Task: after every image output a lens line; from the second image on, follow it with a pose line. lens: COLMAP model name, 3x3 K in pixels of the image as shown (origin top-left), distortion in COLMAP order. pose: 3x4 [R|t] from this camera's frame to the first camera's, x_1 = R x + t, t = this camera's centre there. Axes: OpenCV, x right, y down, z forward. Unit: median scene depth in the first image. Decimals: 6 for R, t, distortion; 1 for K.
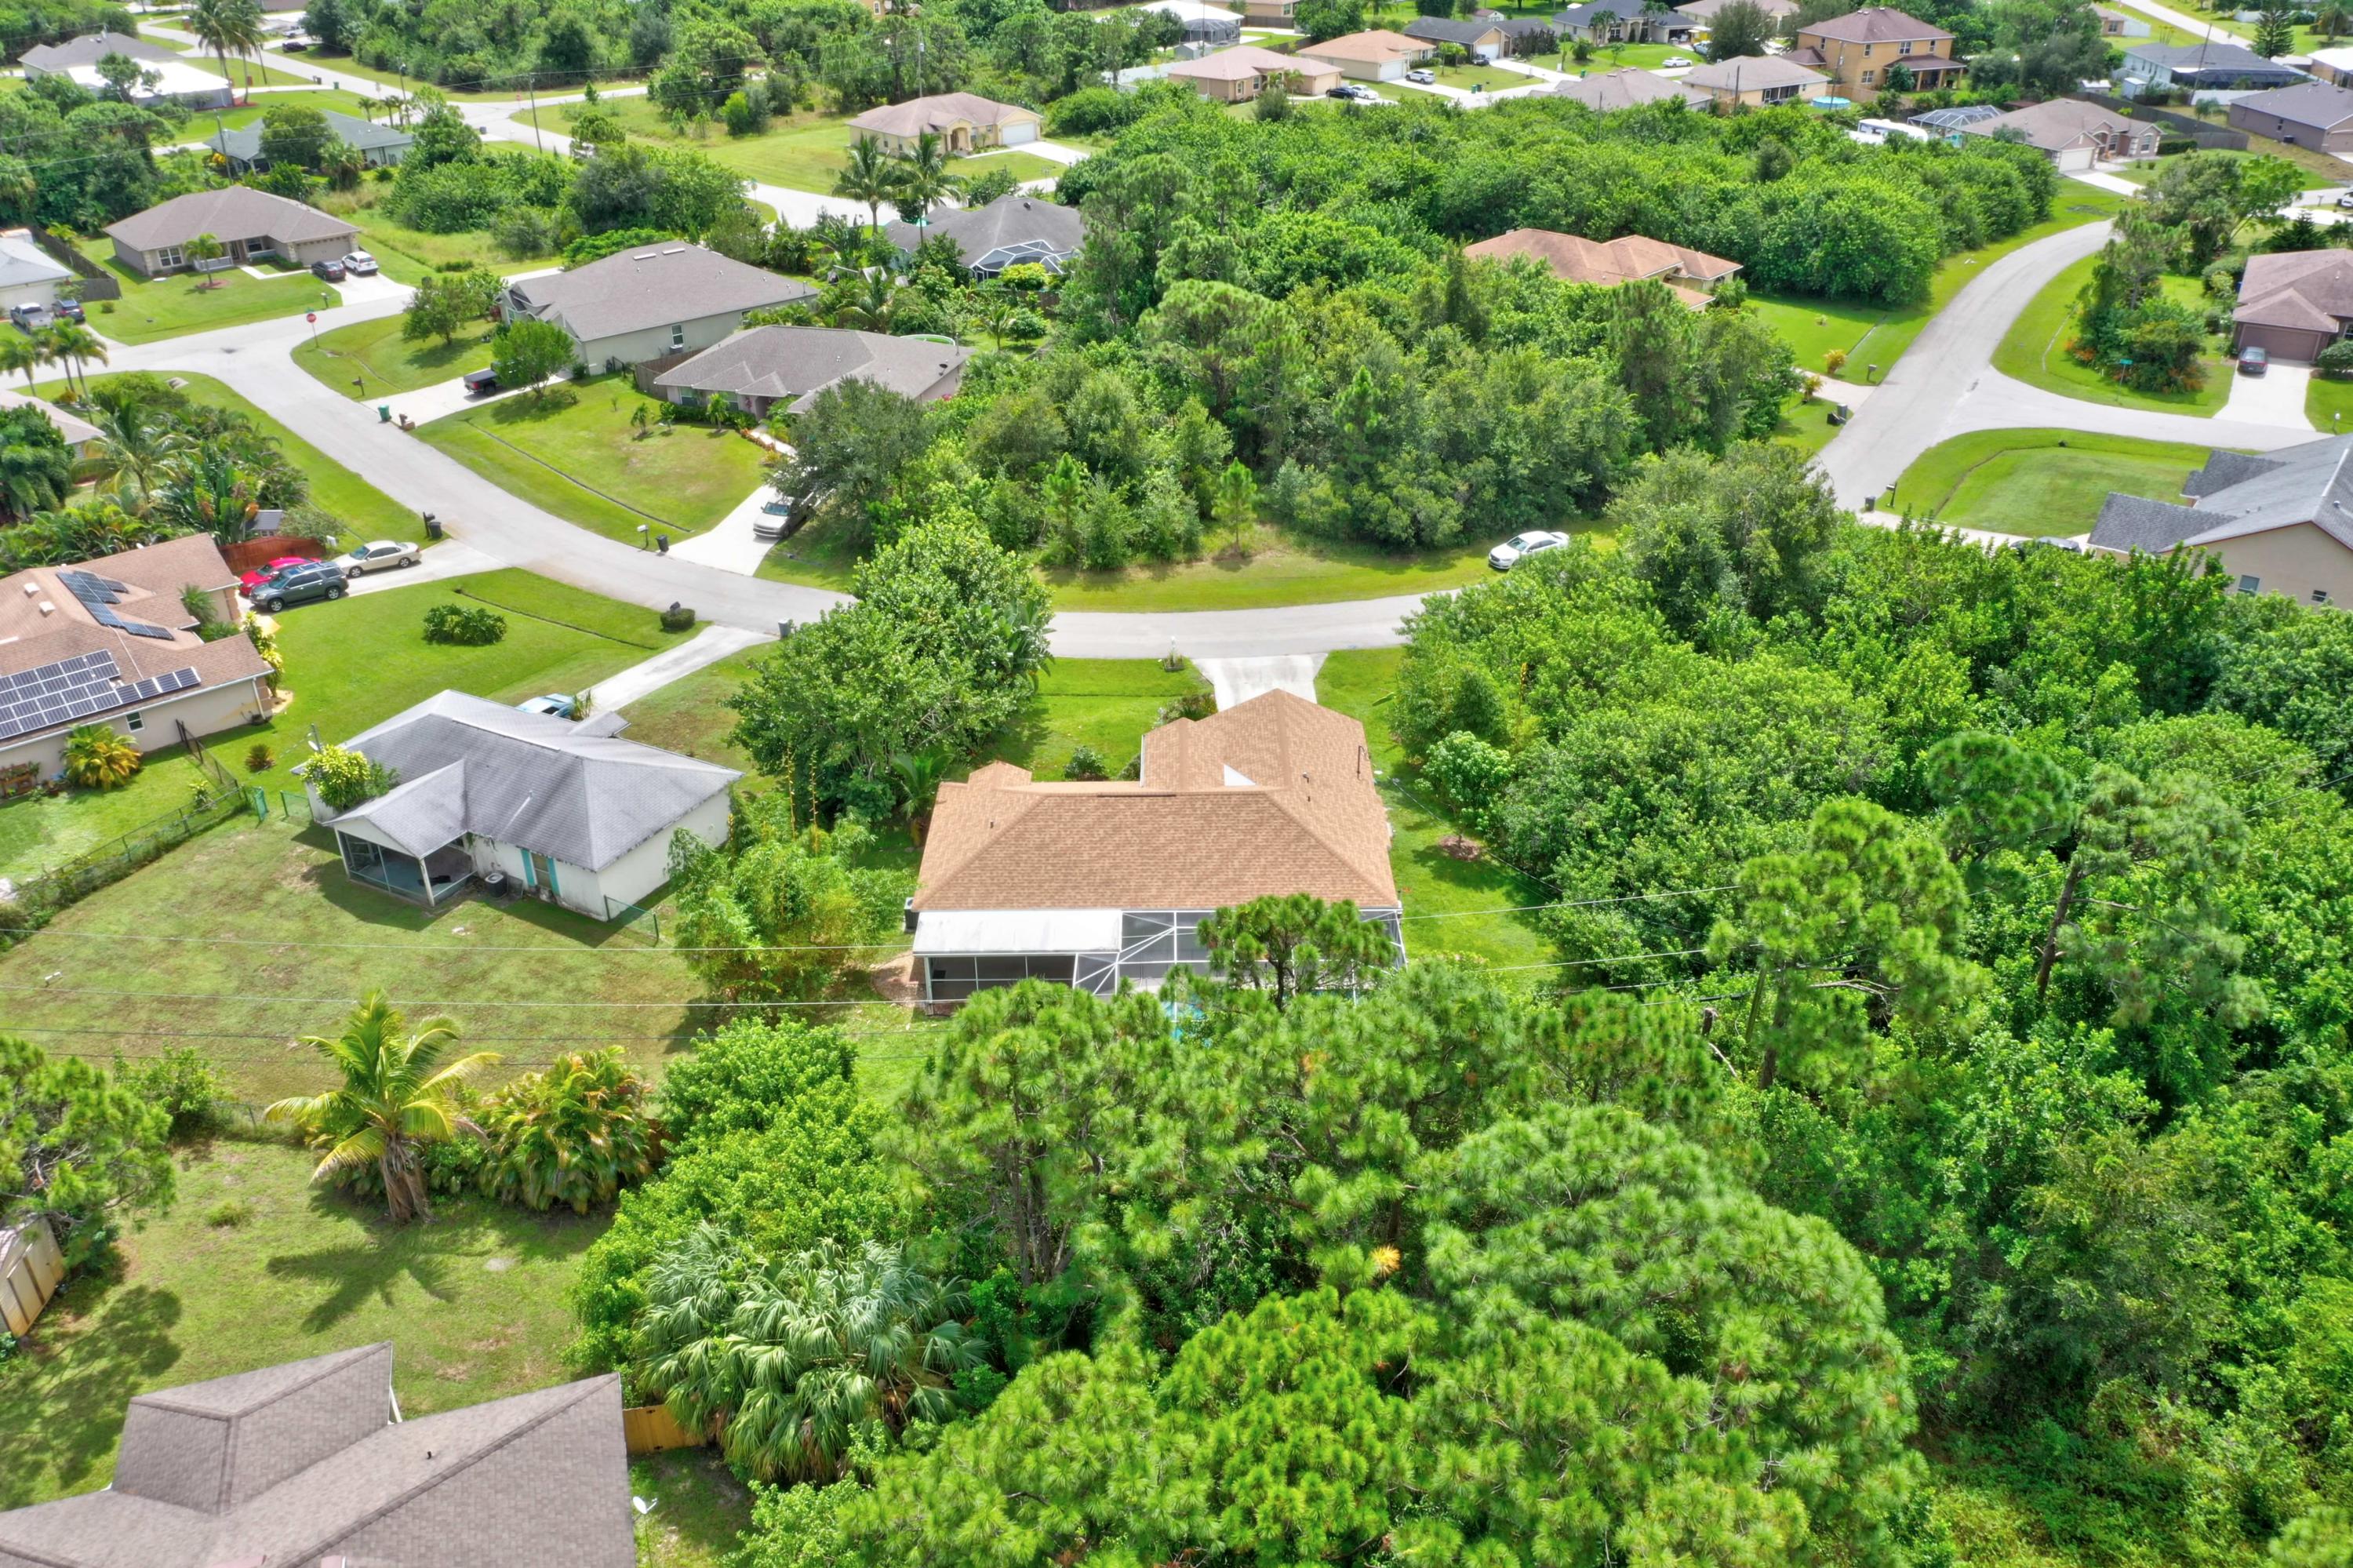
lens RADIAL K [[1848.4, 0, 1180.4], [0, 1848.4, 779.6], [0, 0, 1]] dist [-0.021536, -0.004388]
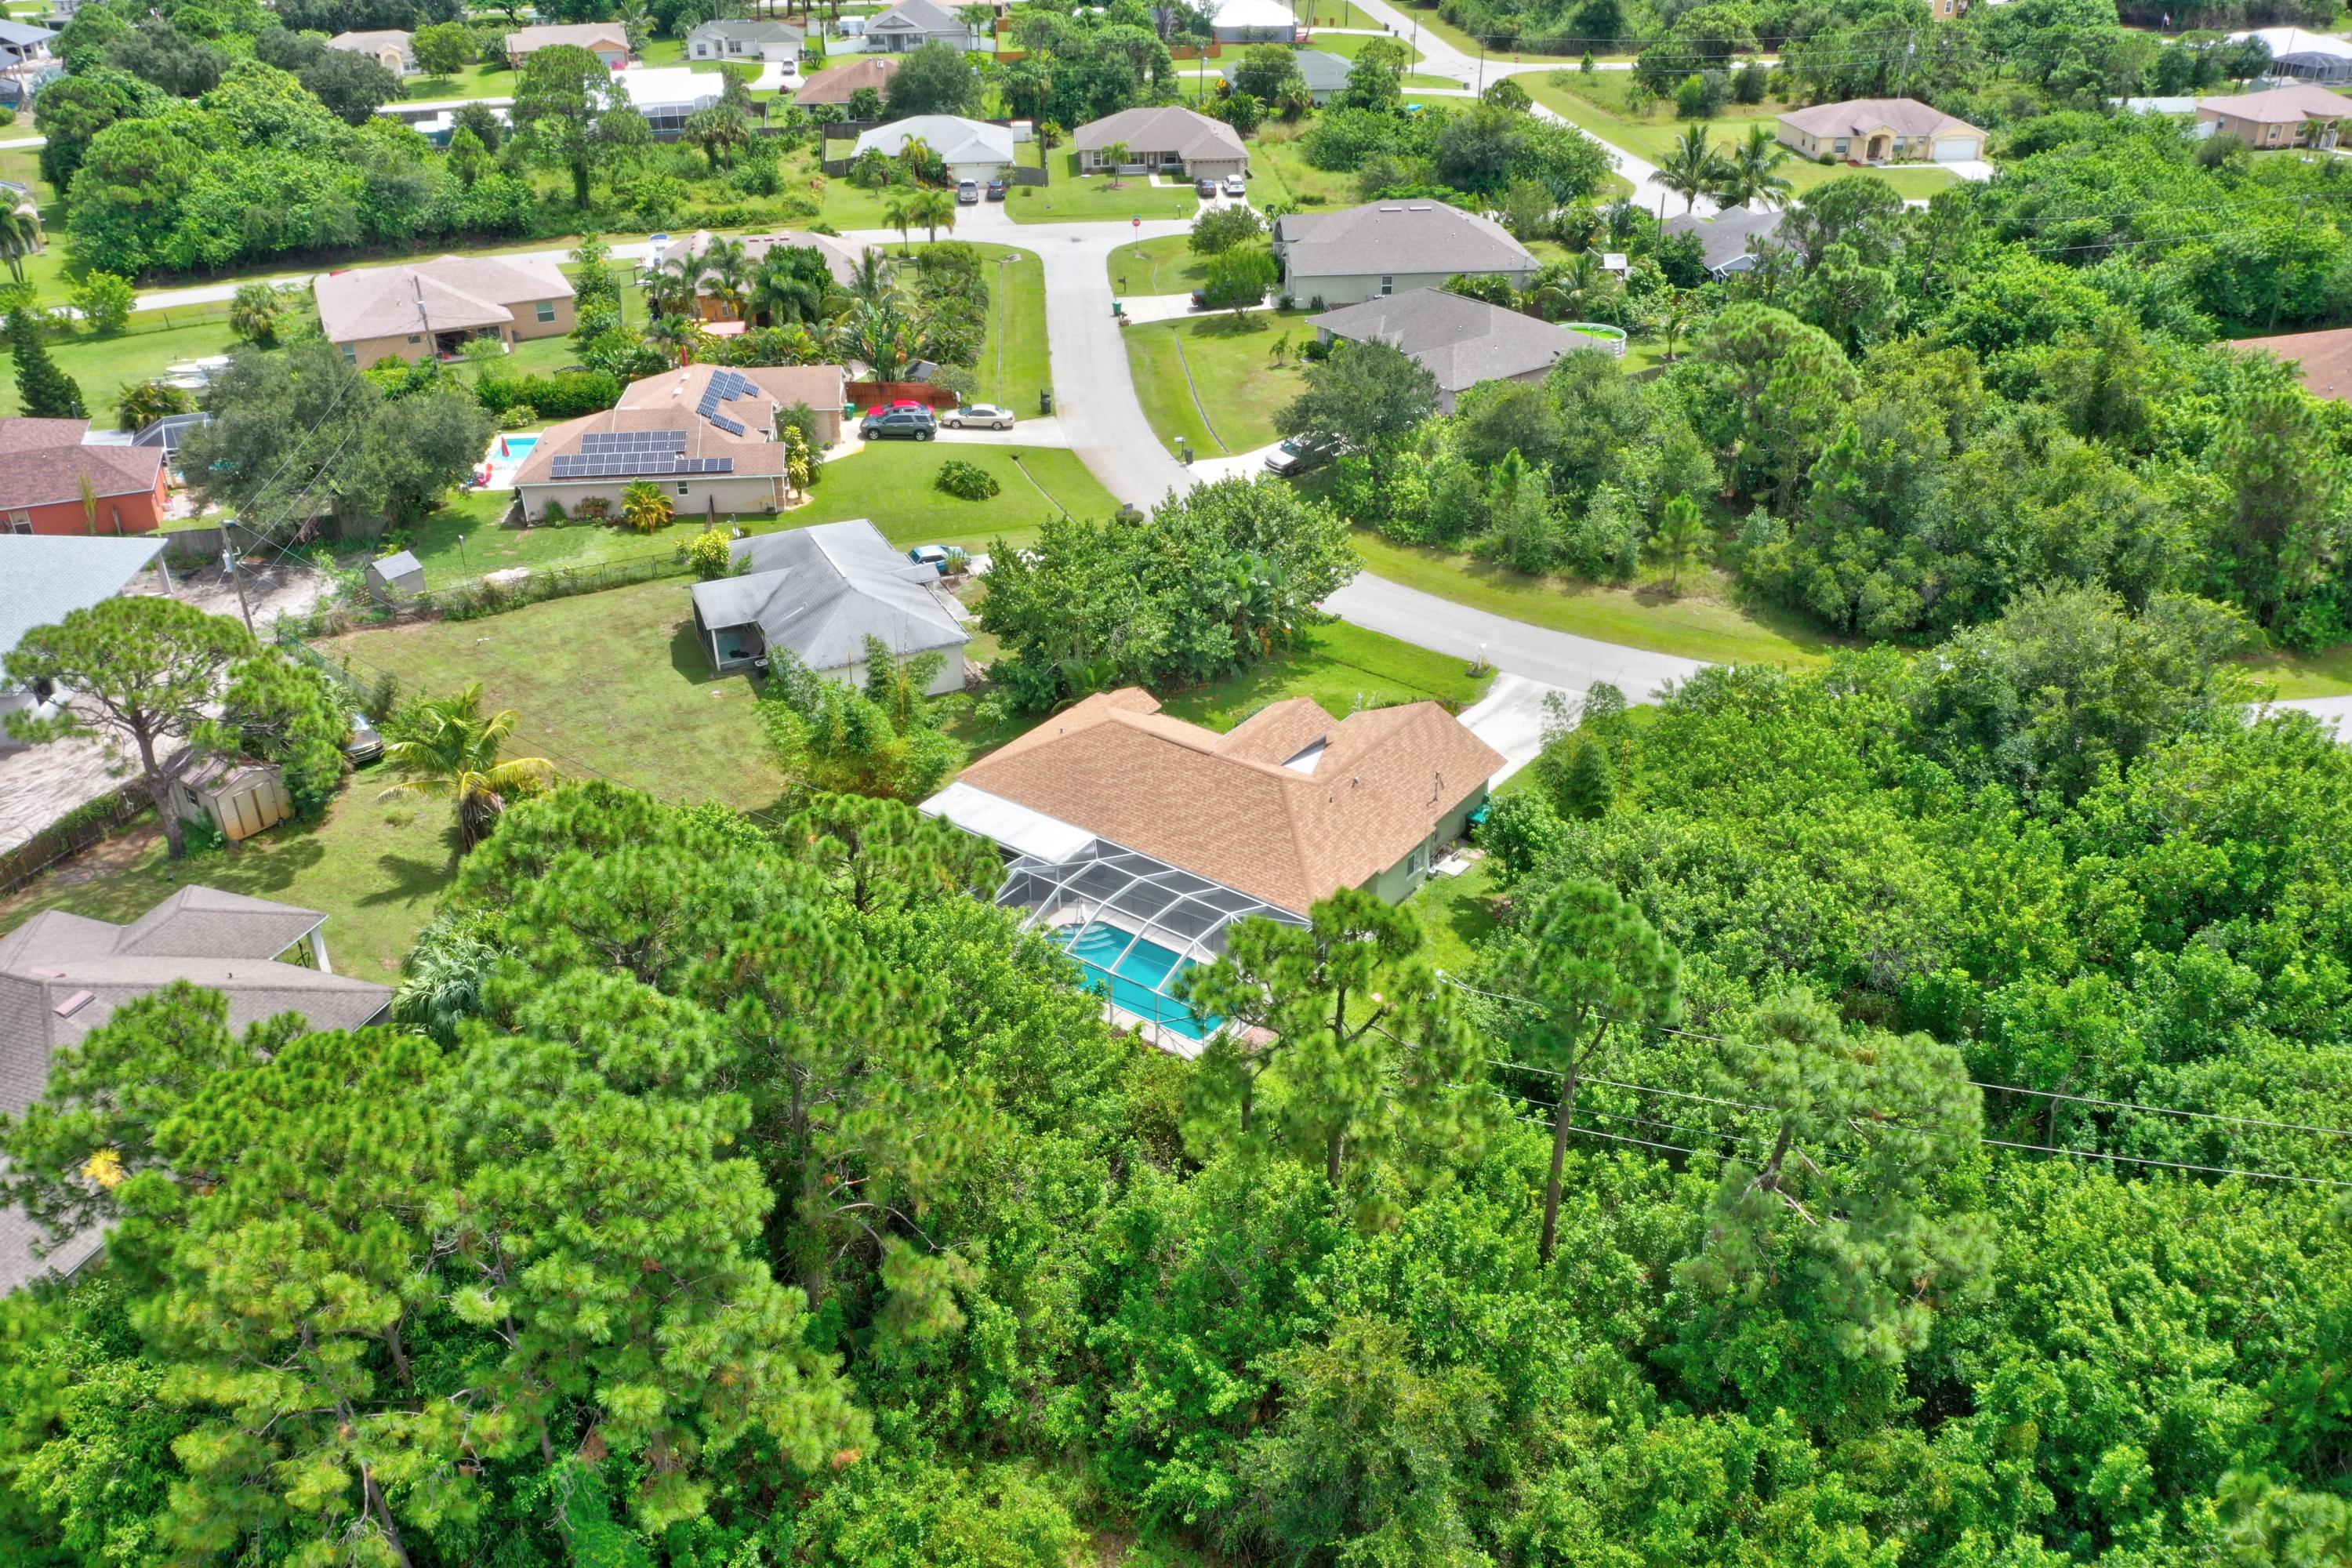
lens RADIAL K [[1841.8, 0, 1176.0], [0, 1841.8, 784.0], [0, 0, 1]] dist [-0.025407, -0.004452]
pose [[0.798615, 0.296702, -0.523624, 0.419015], [-0.289370, 0.952168, 0.098191, -0.057274], [0.527711, 0.073104, 0.846272, 0.095572]]
